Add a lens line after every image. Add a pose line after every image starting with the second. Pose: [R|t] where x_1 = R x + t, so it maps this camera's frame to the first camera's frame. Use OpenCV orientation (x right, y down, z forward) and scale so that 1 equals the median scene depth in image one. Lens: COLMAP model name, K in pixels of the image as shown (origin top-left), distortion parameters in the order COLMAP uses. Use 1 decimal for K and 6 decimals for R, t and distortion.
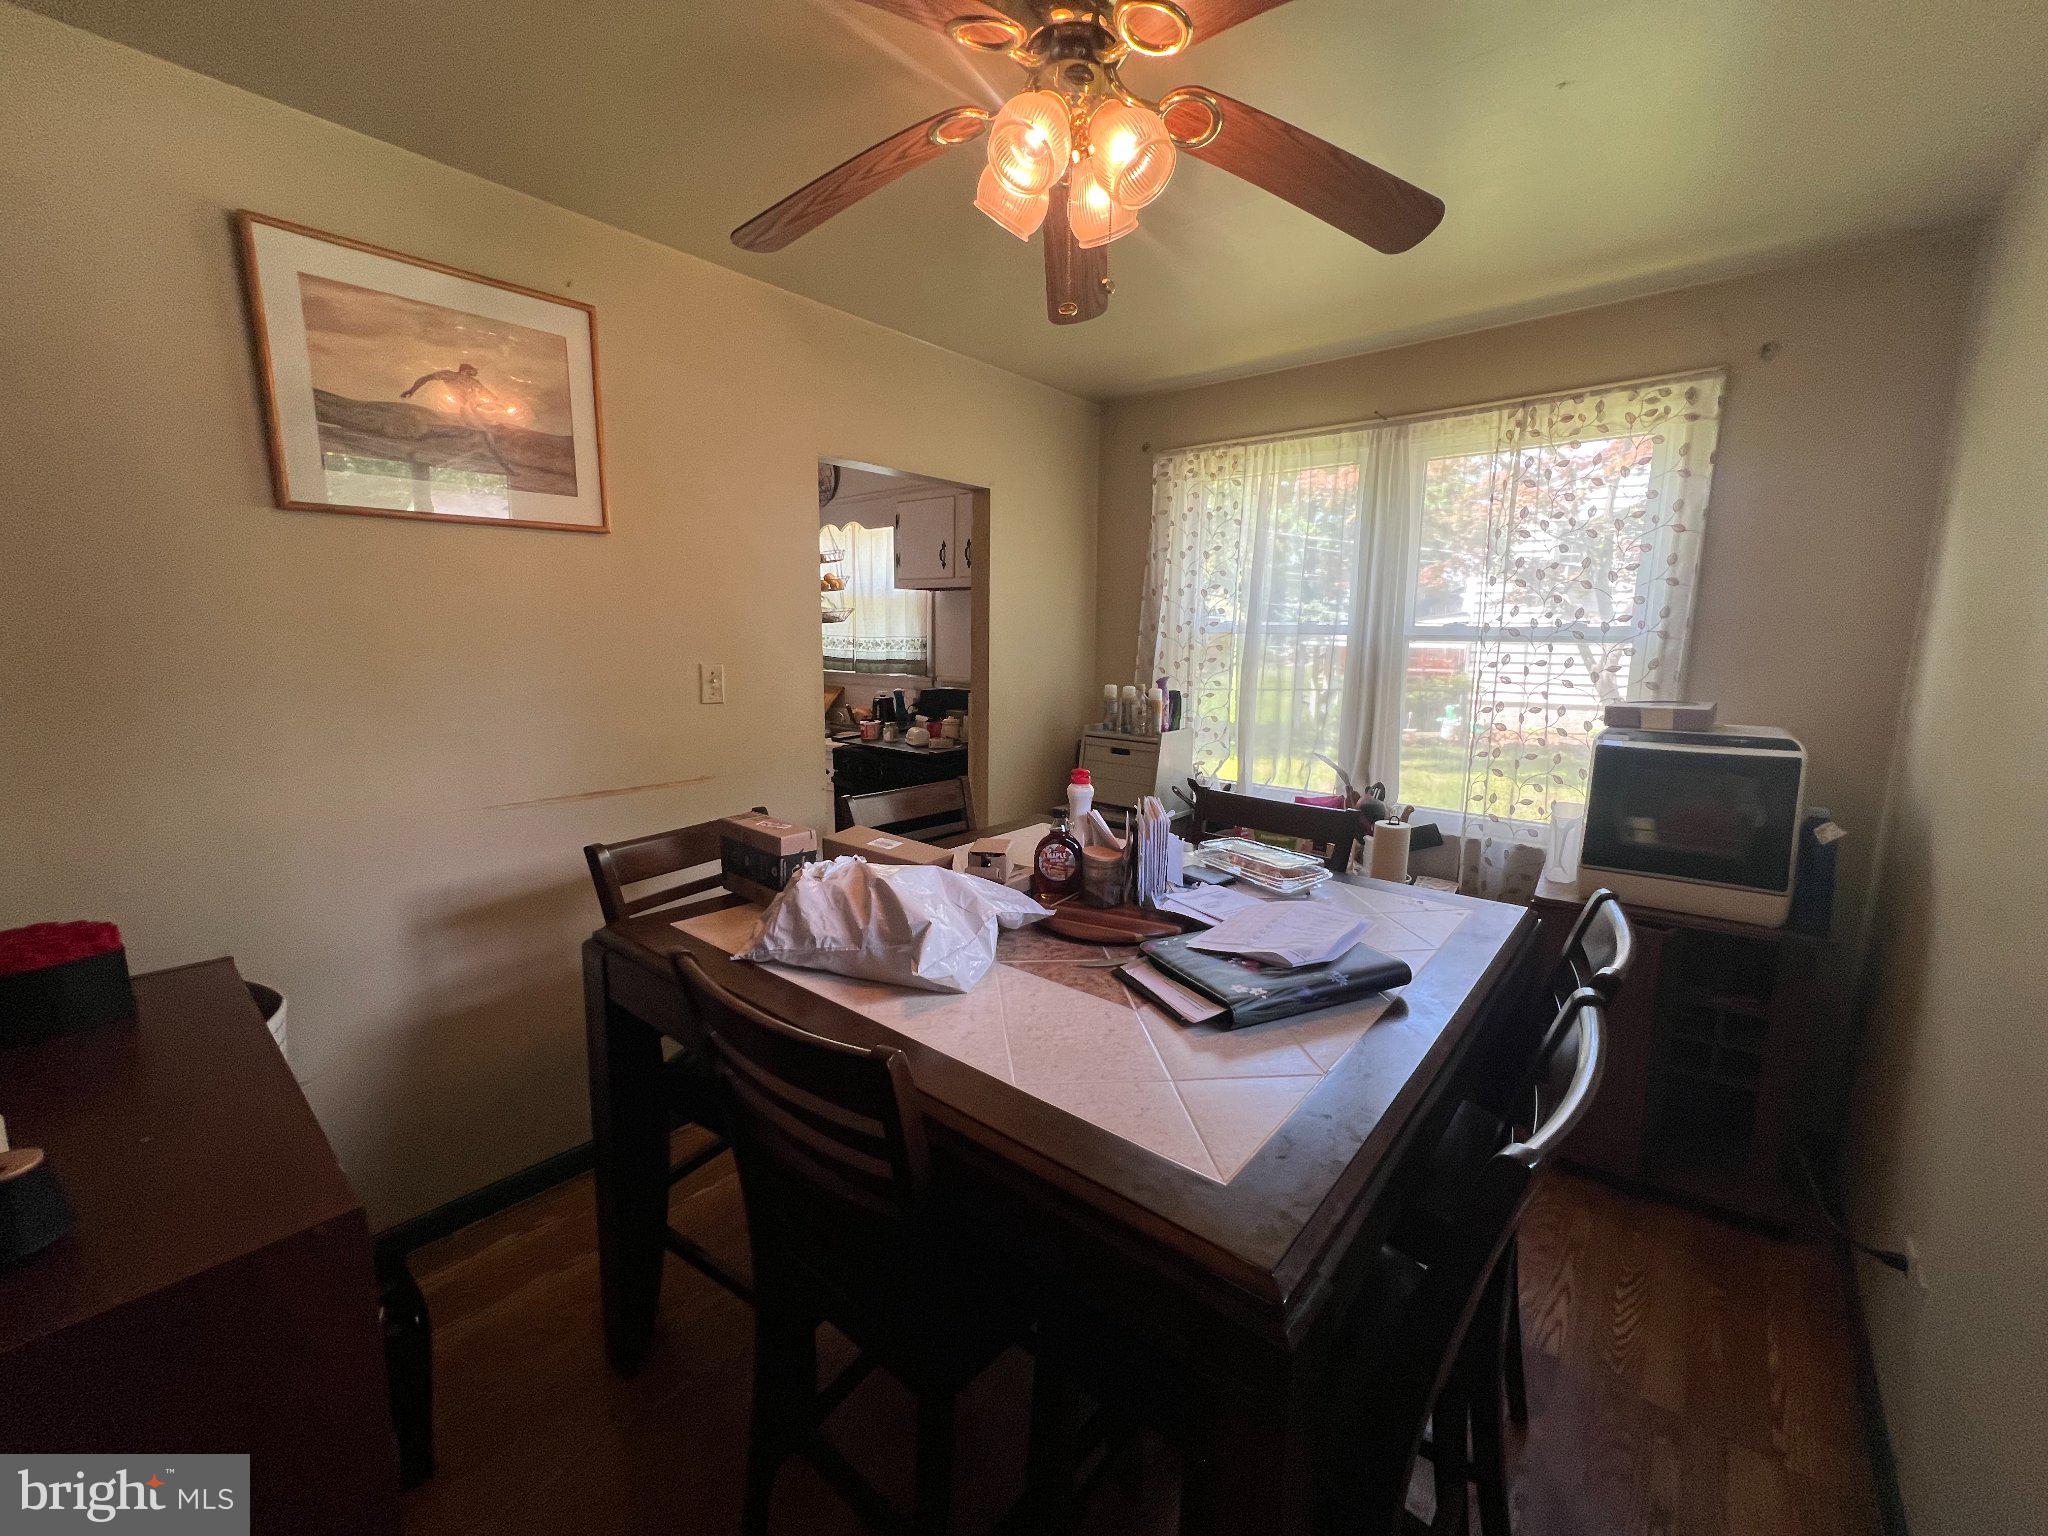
lens RADIAL K [[818.8, 0, 1022.1], [0, 818.8, 765.0], [0, 0, 1]] dist [0.000676, 0.000052]
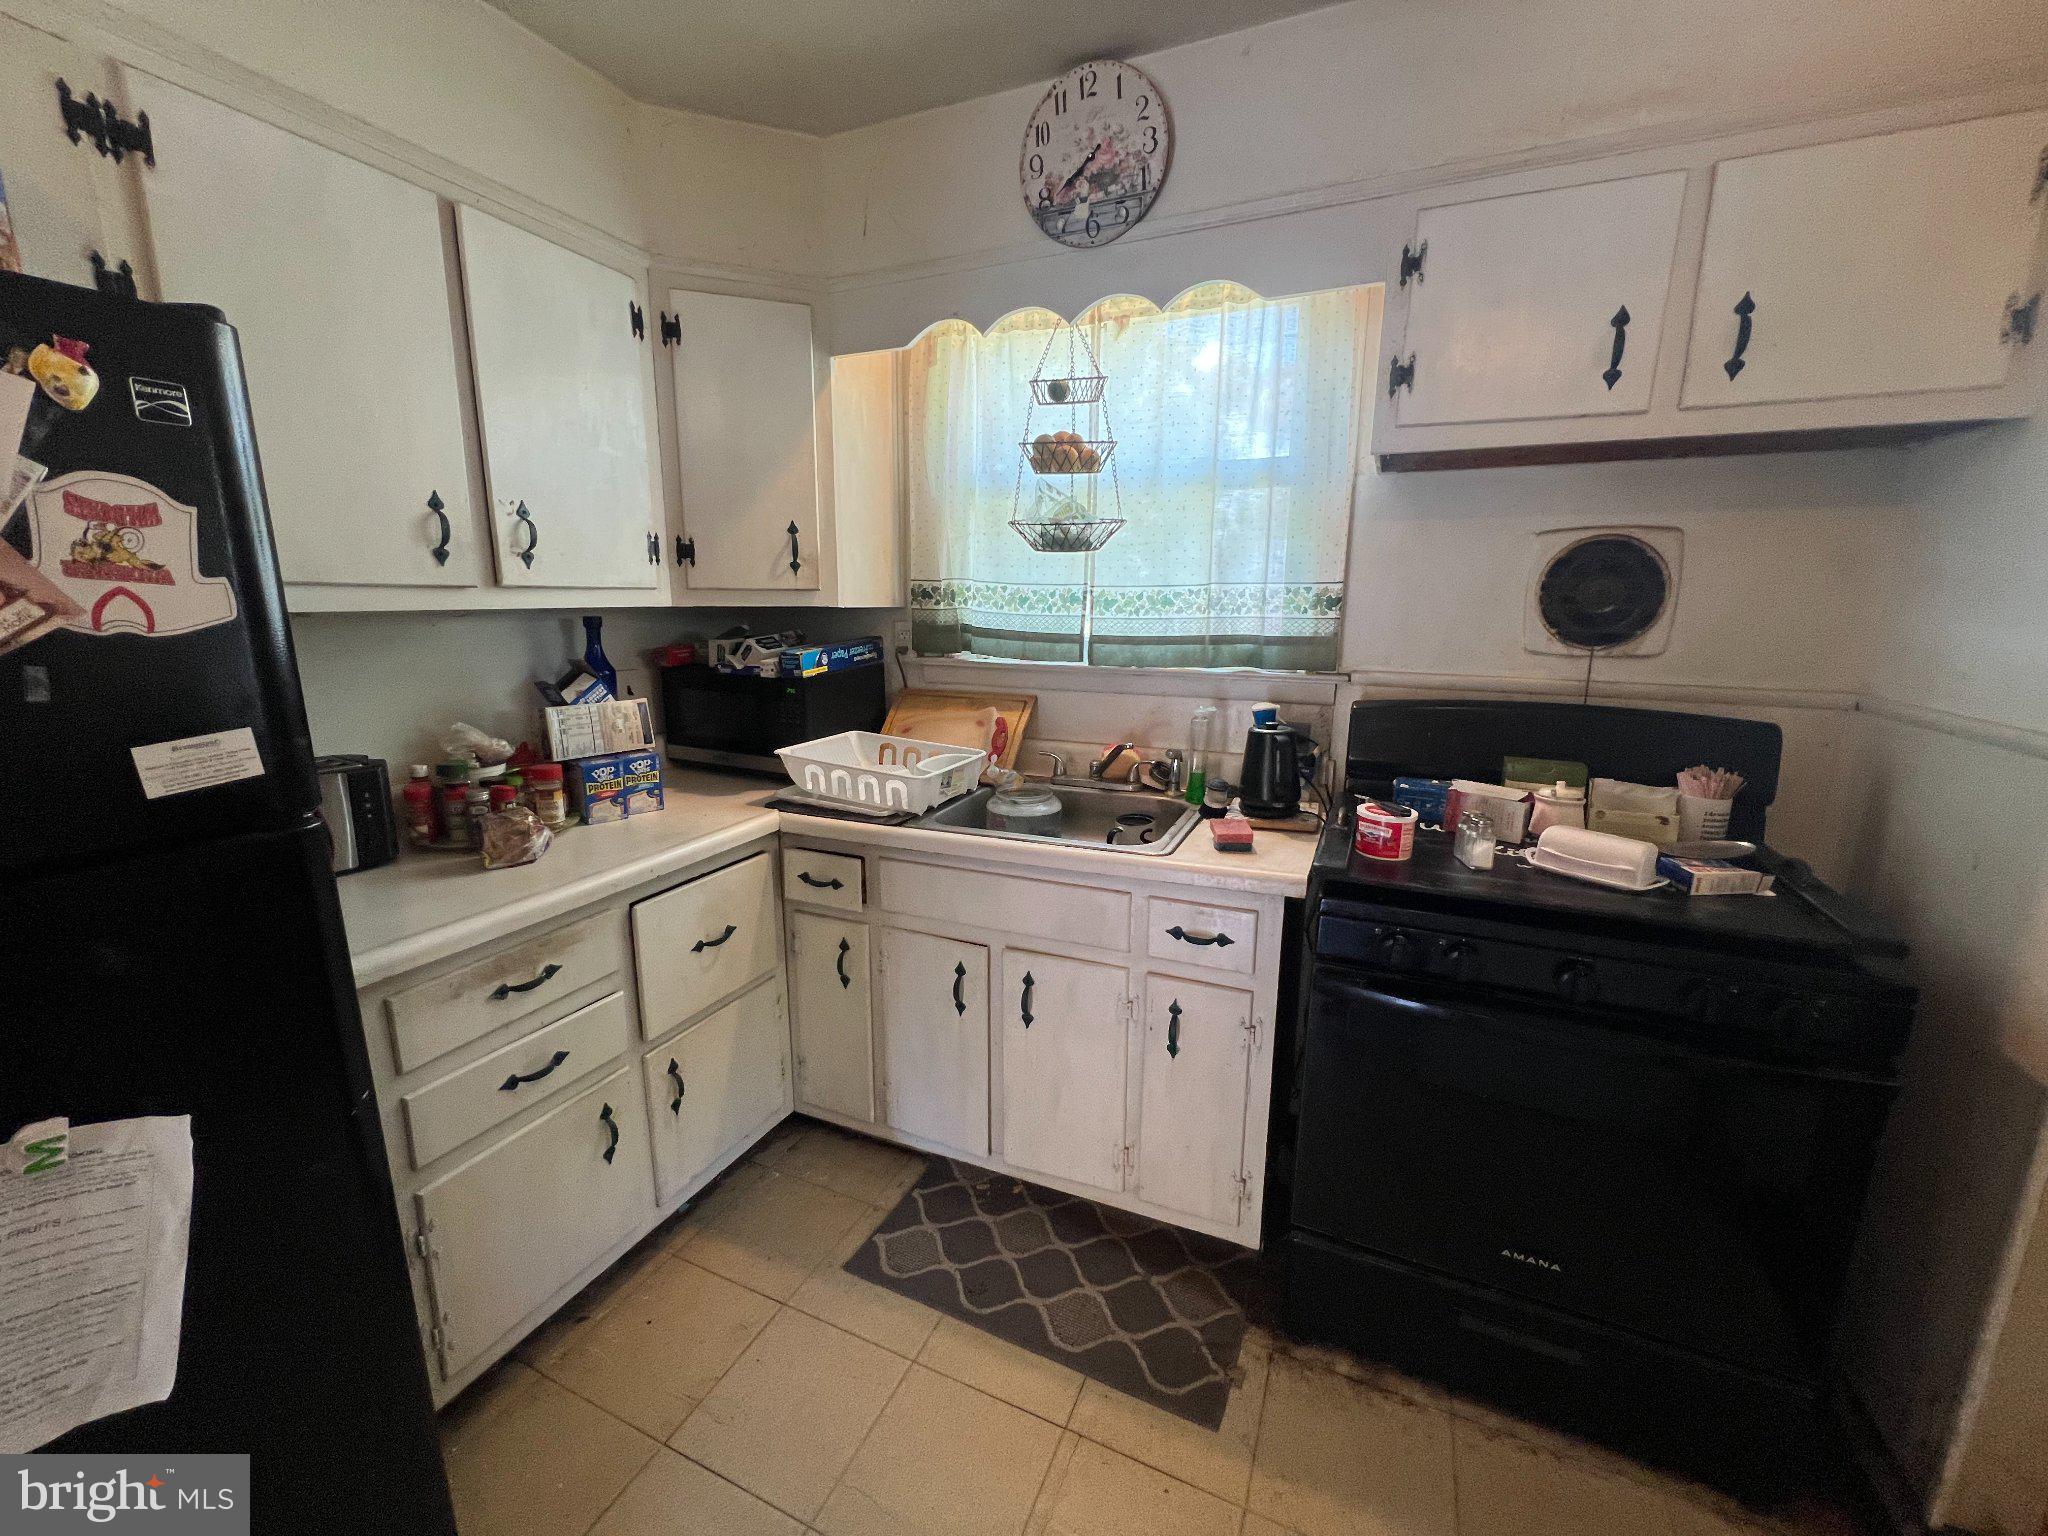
lens RADIAL K [[818.8, 0, 1025.1], [0, 818.8, 766.1], [0, 0, 1]] dist [0.000676, 0.000052]
pose [[0.958623, -0.060250, 0.278230, -0.397600], [0.046537, 0.997366, 0.055637, -0.090490], [-0.280849, -0.040387, 0.958902, 0.619705]]
